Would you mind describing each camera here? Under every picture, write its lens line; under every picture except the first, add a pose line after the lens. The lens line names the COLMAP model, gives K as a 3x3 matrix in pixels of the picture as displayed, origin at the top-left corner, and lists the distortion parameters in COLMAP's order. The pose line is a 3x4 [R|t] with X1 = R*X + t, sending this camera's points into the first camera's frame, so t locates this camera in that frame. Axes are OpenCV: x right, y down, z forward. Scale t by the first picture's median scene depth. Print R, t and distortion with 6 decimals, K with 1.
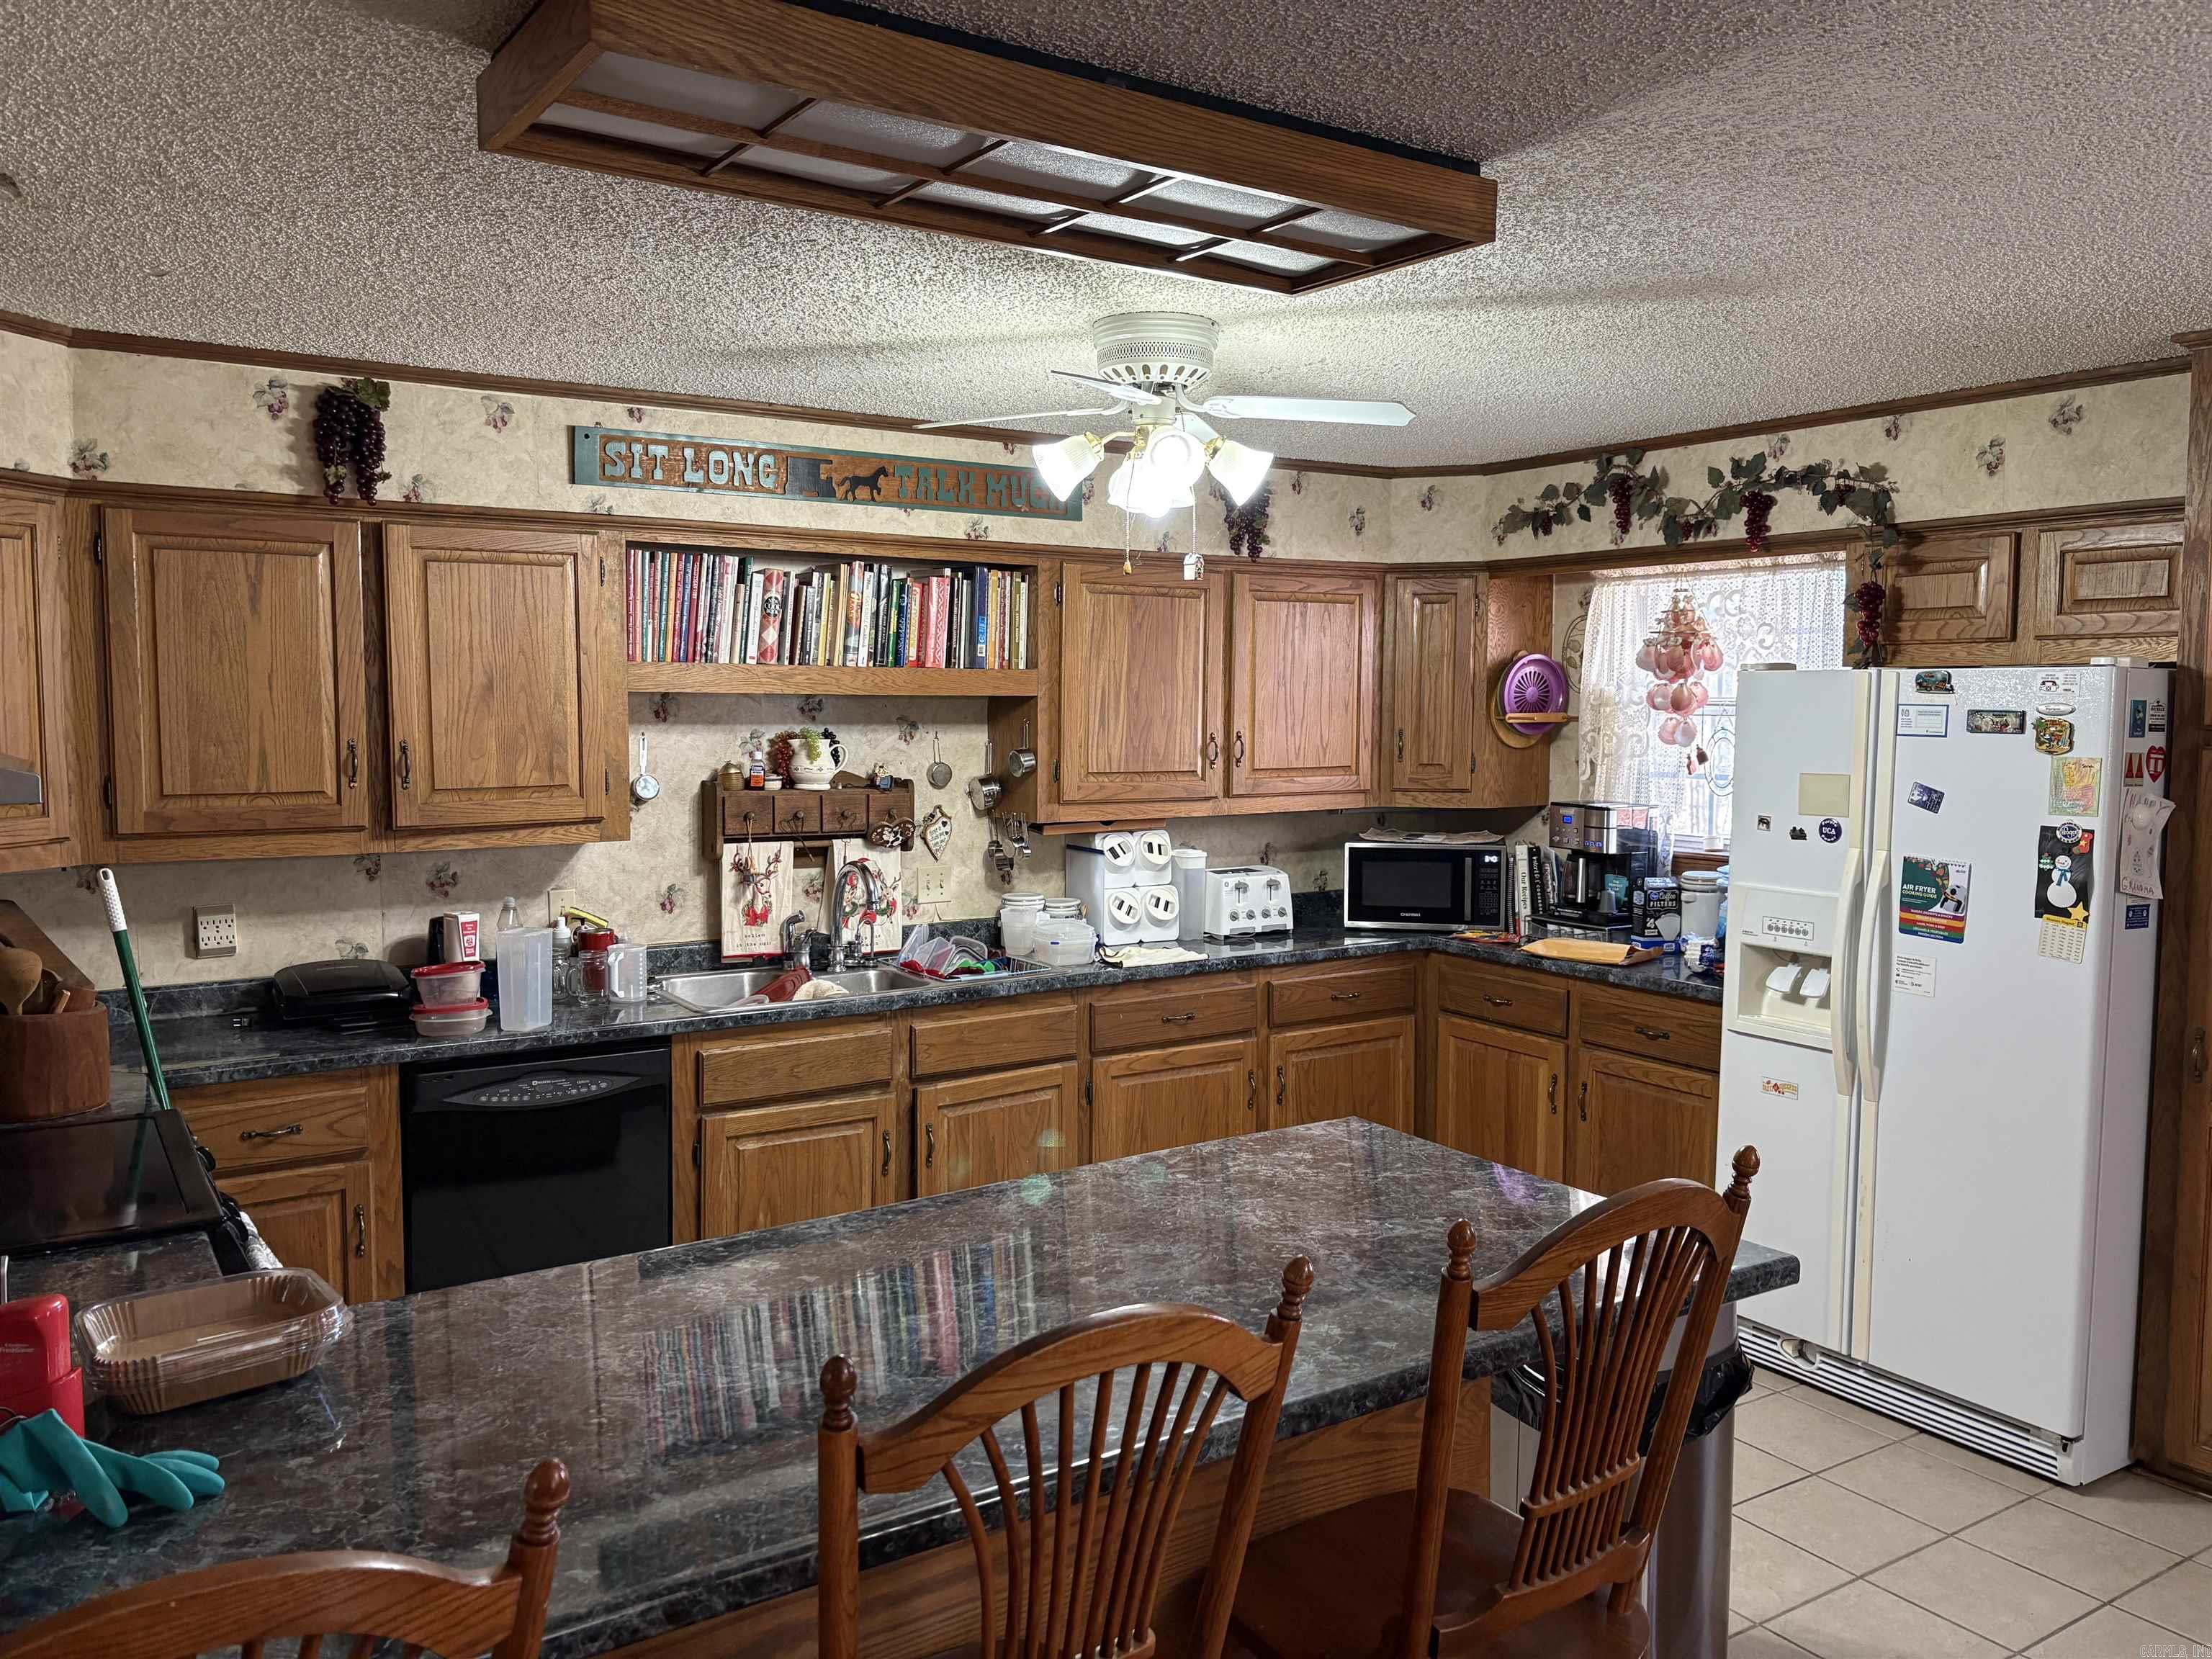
lens RADIAL K [[1675.0, 0, 1111.6], [0, 1675.0, 824.9], [0, 0, 1]] dist [0.076511, -0.091347]
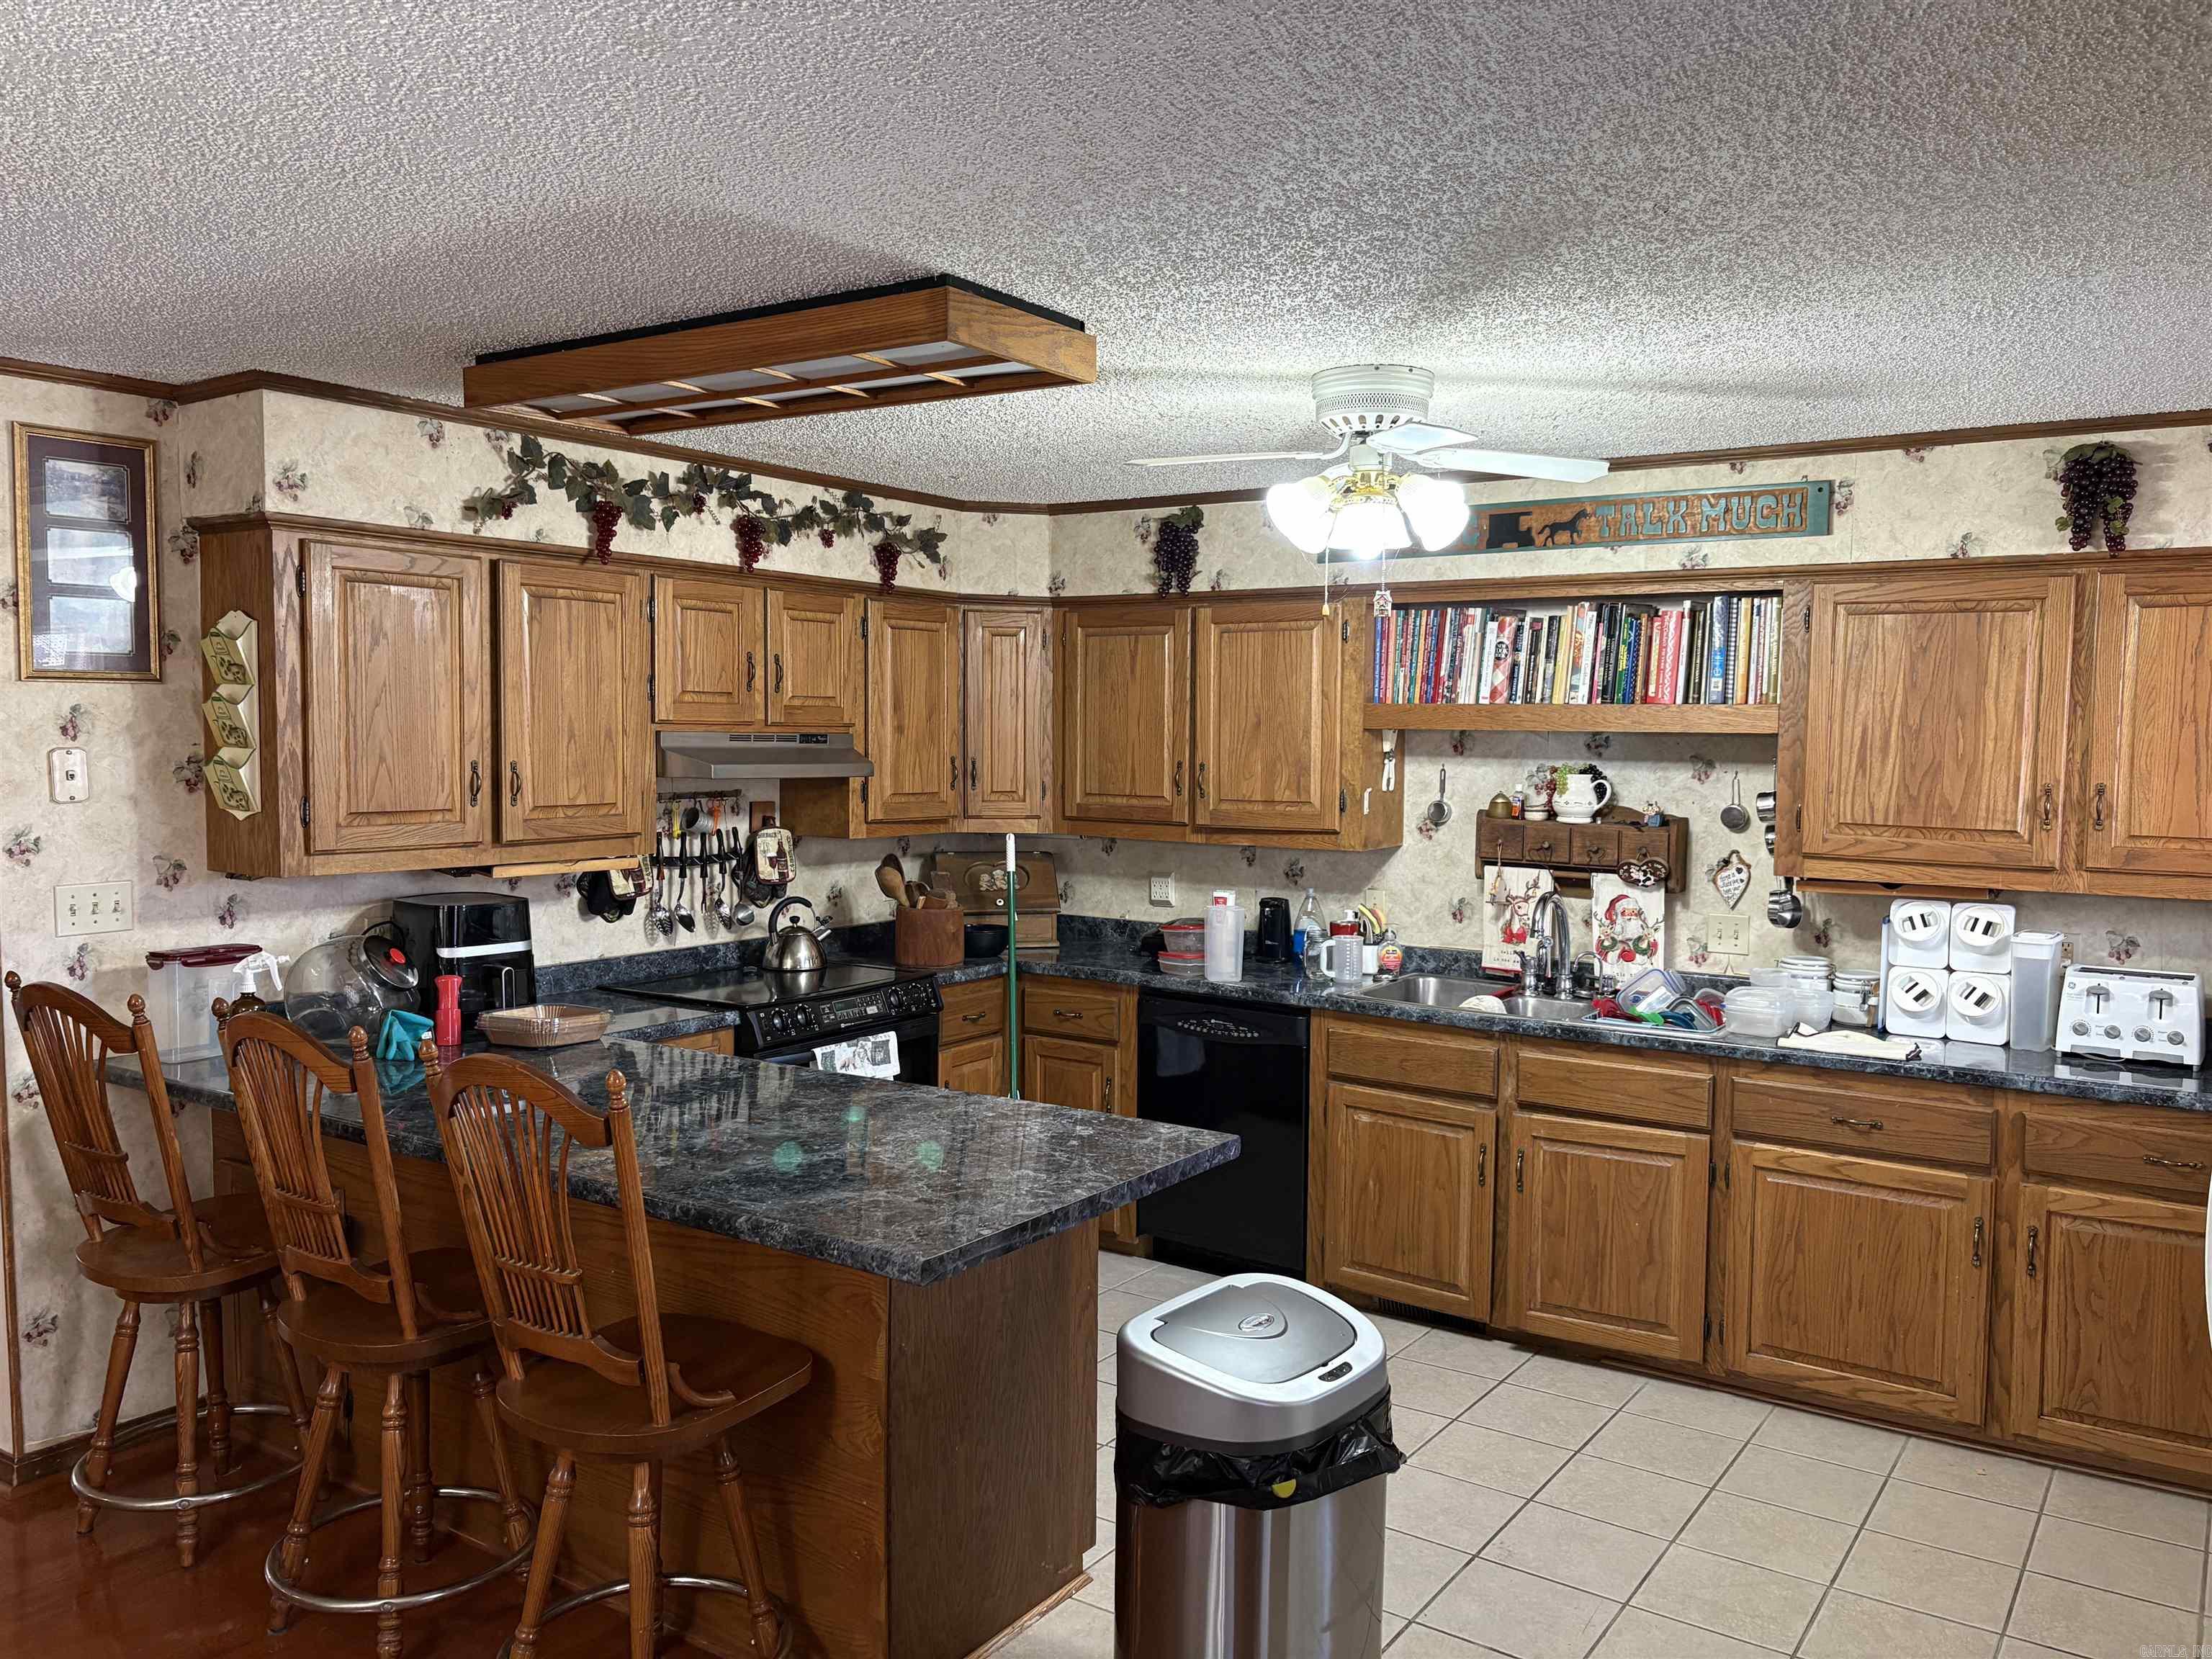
lens RADIAL K [[1675.0, 0, 1111.6], [0, 1675.0, 824.9], [0, 0, 1]] dist [0.076511, -0.091347]
pose [[0.377566, 0.056045, -0.924285, 0.697332], [-0.080965, 0.996342, 0.027340, -0.025652], [0.922436, 0.064512, 0.380723, 0.346924]]
